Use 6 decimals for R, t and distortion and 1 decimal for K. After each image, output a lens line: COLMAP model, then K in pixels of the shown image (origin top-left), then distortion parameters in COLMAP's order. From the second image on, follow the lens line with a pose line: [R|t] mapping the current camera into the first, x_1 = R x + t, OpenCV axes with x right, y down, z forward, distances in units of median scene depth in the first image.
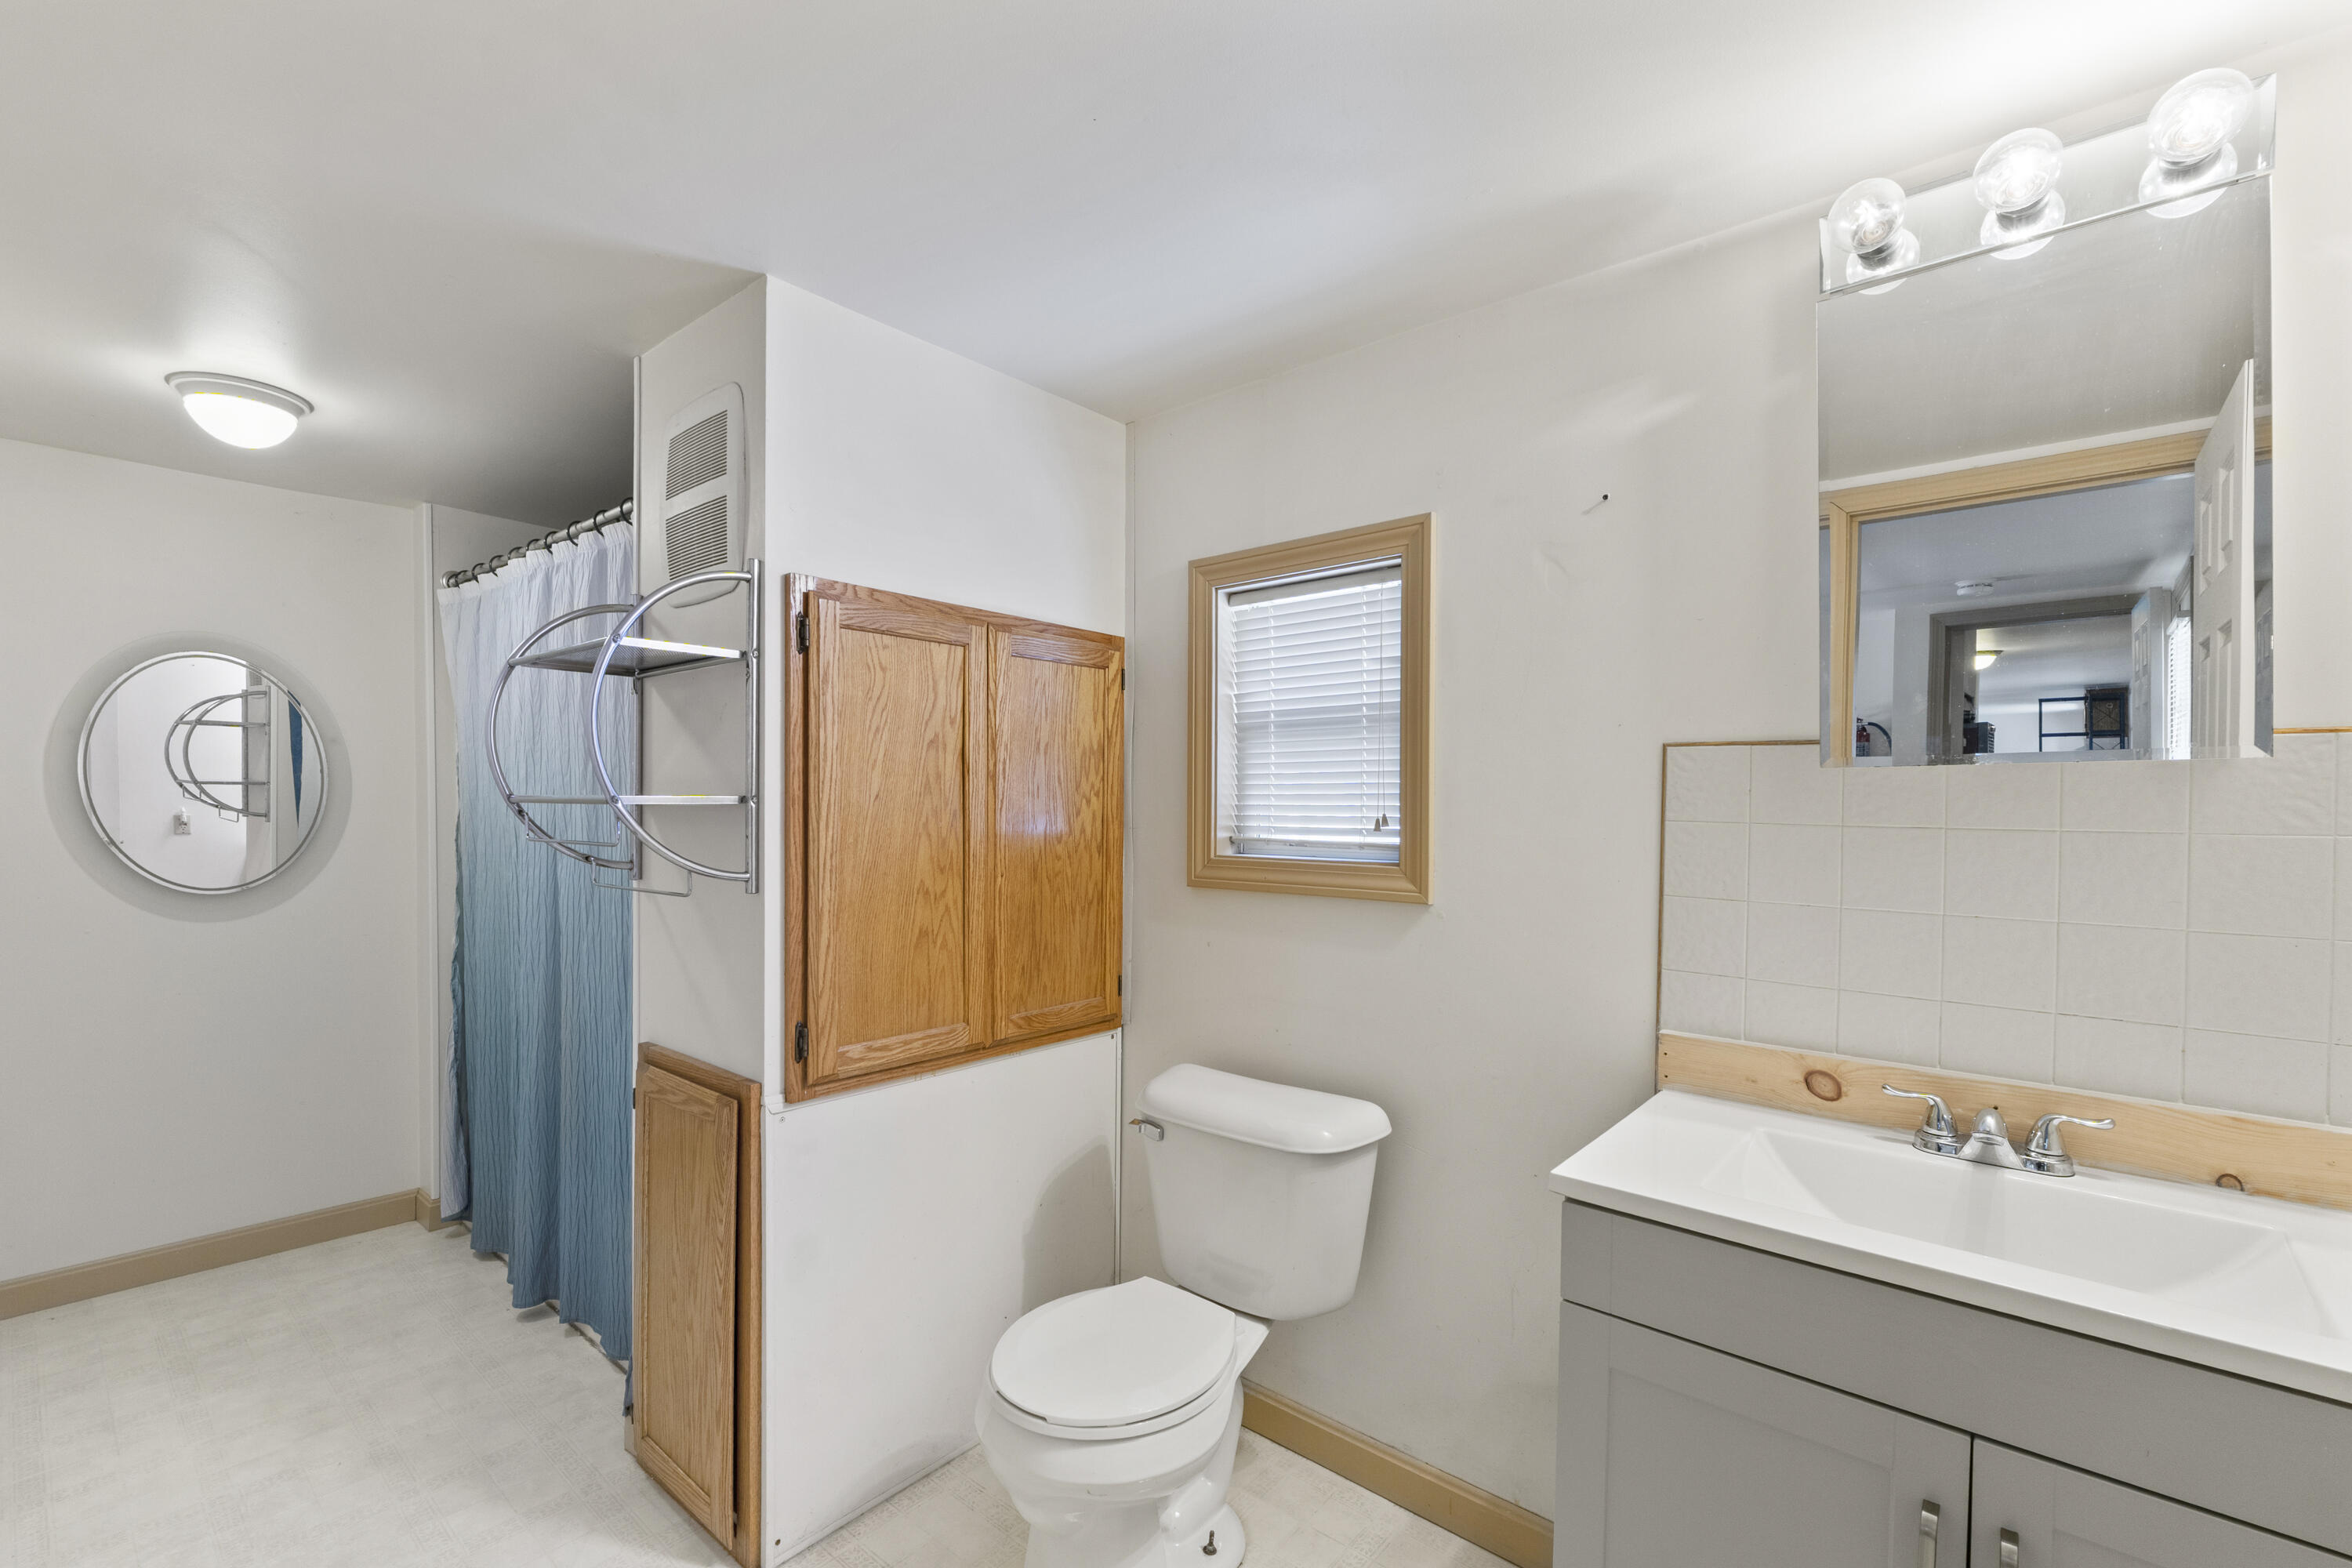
lens RADIAL K [[998.8, 0, 1185.2], [0, 998.8, 800.5], [0, 0, 1]] dist [-0.004775, 0.000250]
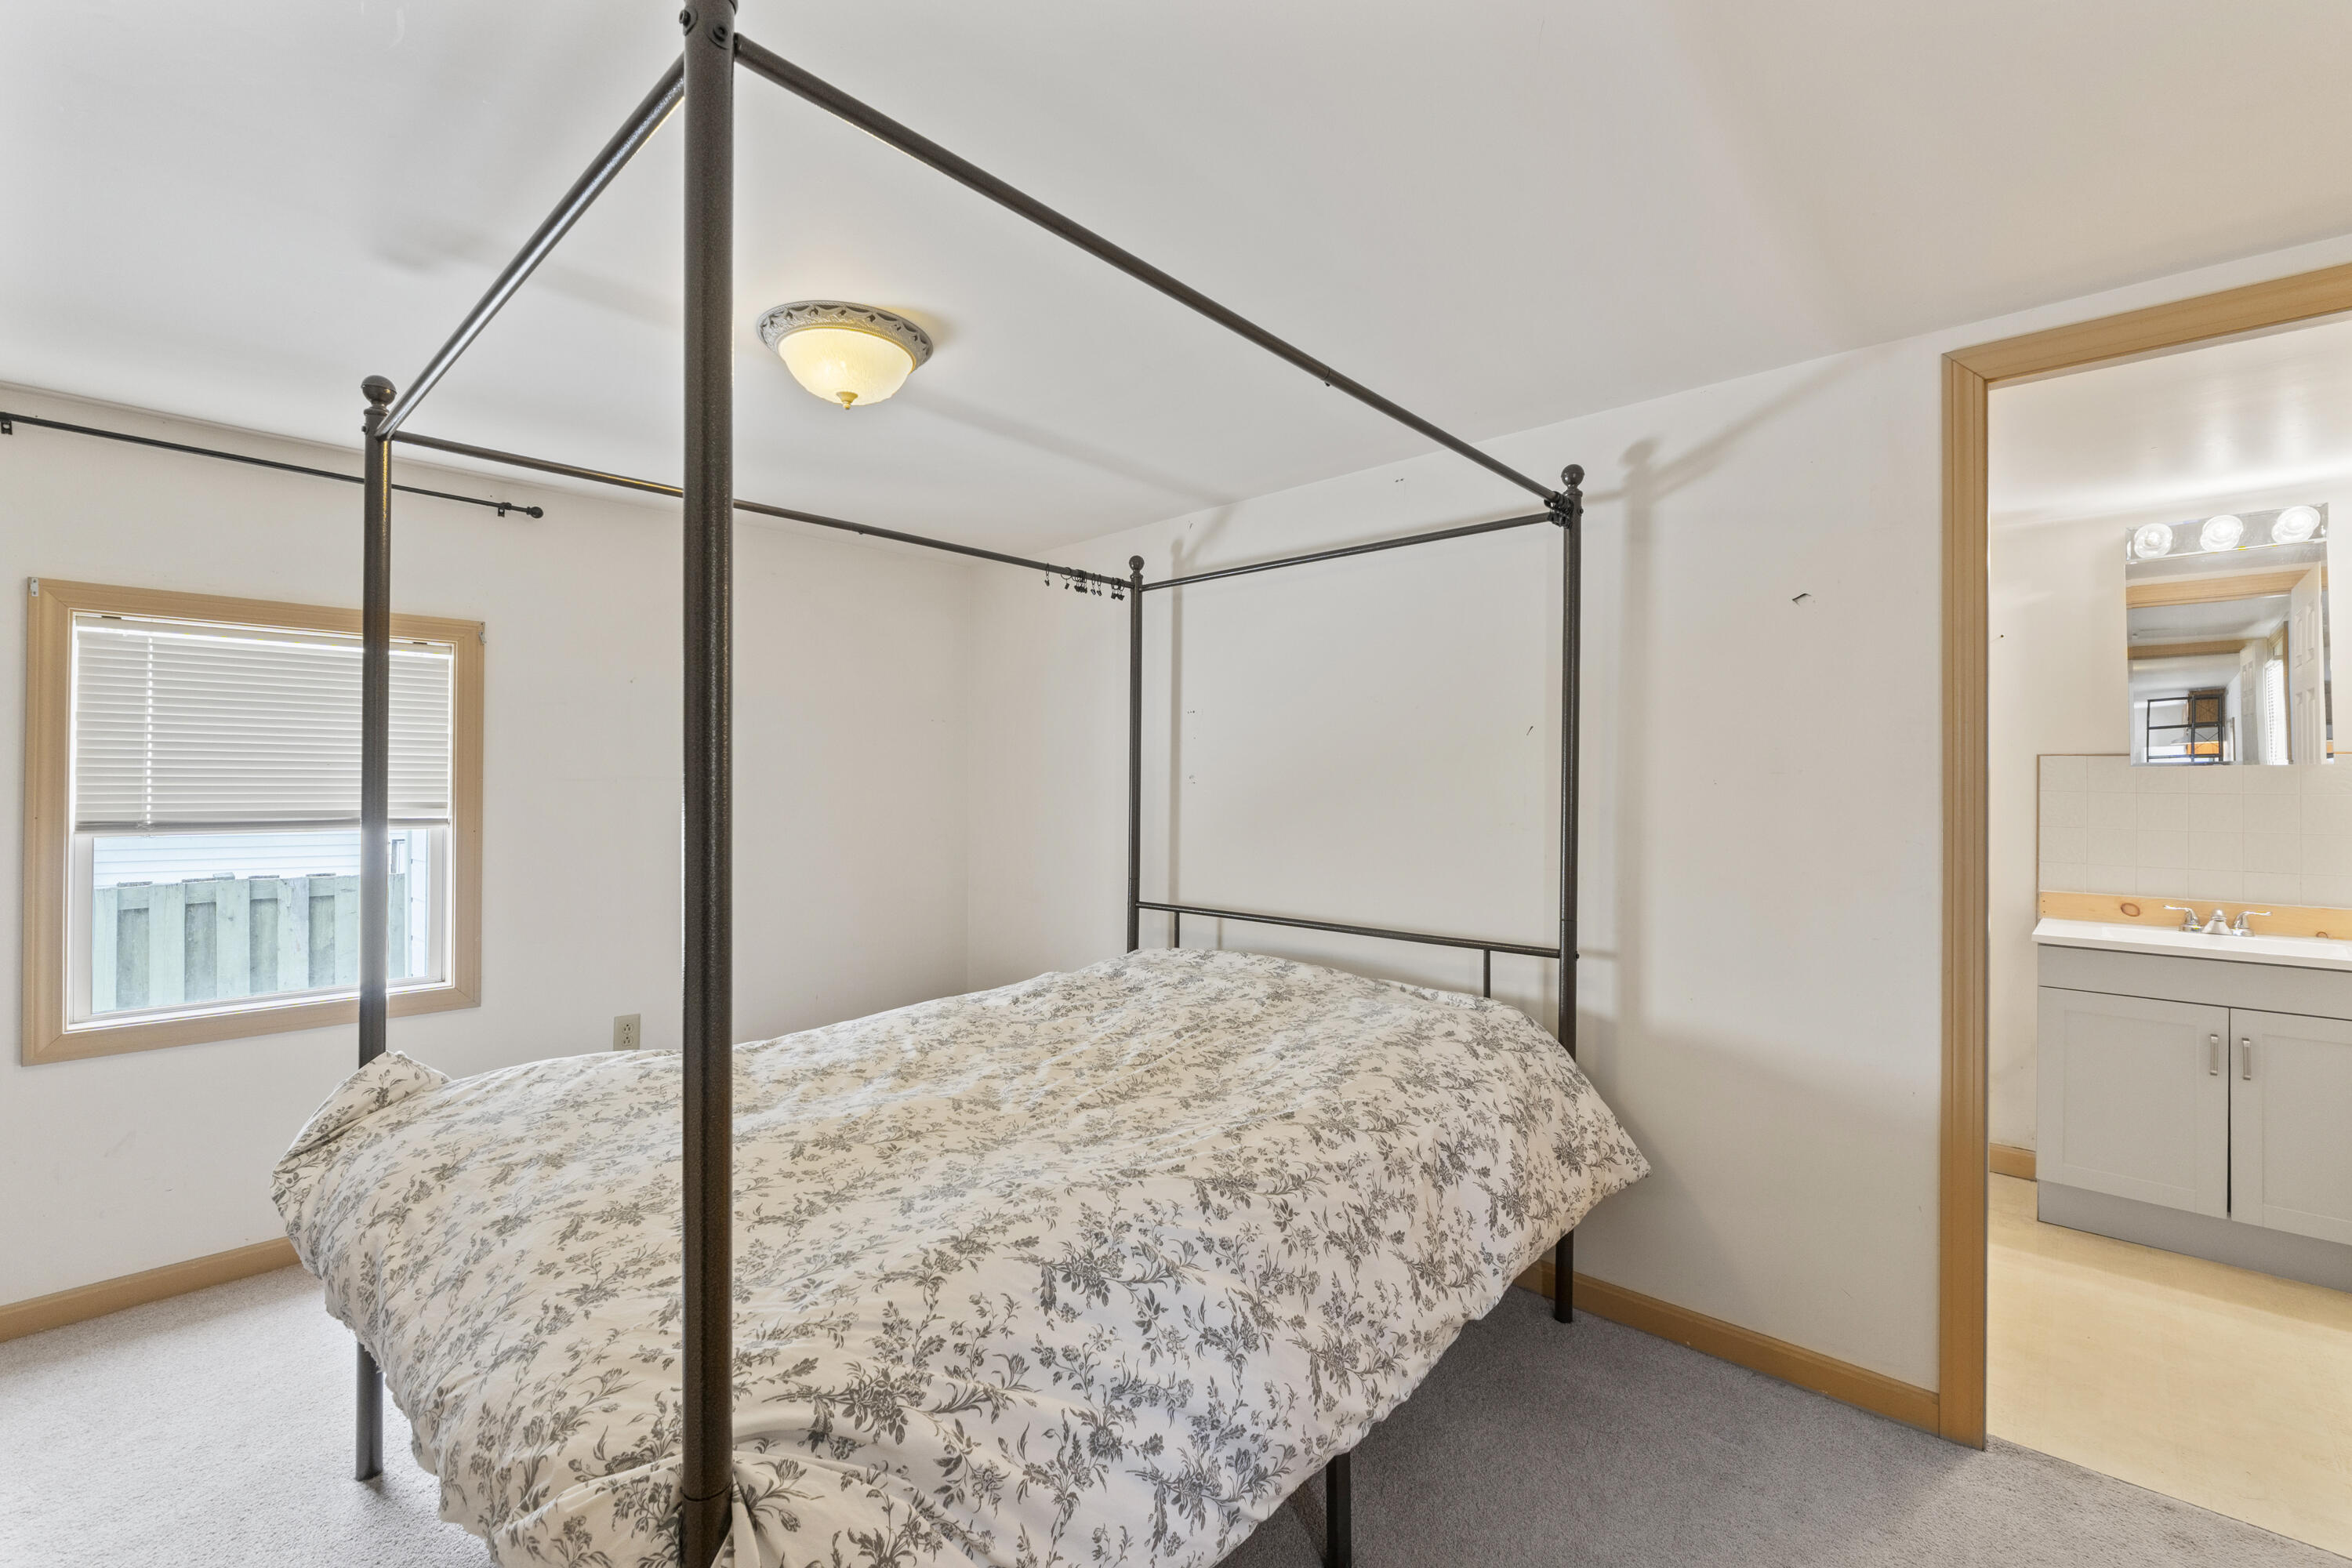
lens RADIAL K [[998.8, 0, 1162.5], [0, 998.8, 777.4], [0, 0, 1]] dist [-0.004775, 0.000250]
pose [[0.998666, -0.016550, -0.048917, -0.576384], [0.015629, 0.999695, -0.019143, -0.001369], [0.049219, 0.018353, 0.998619, -0.546647]]
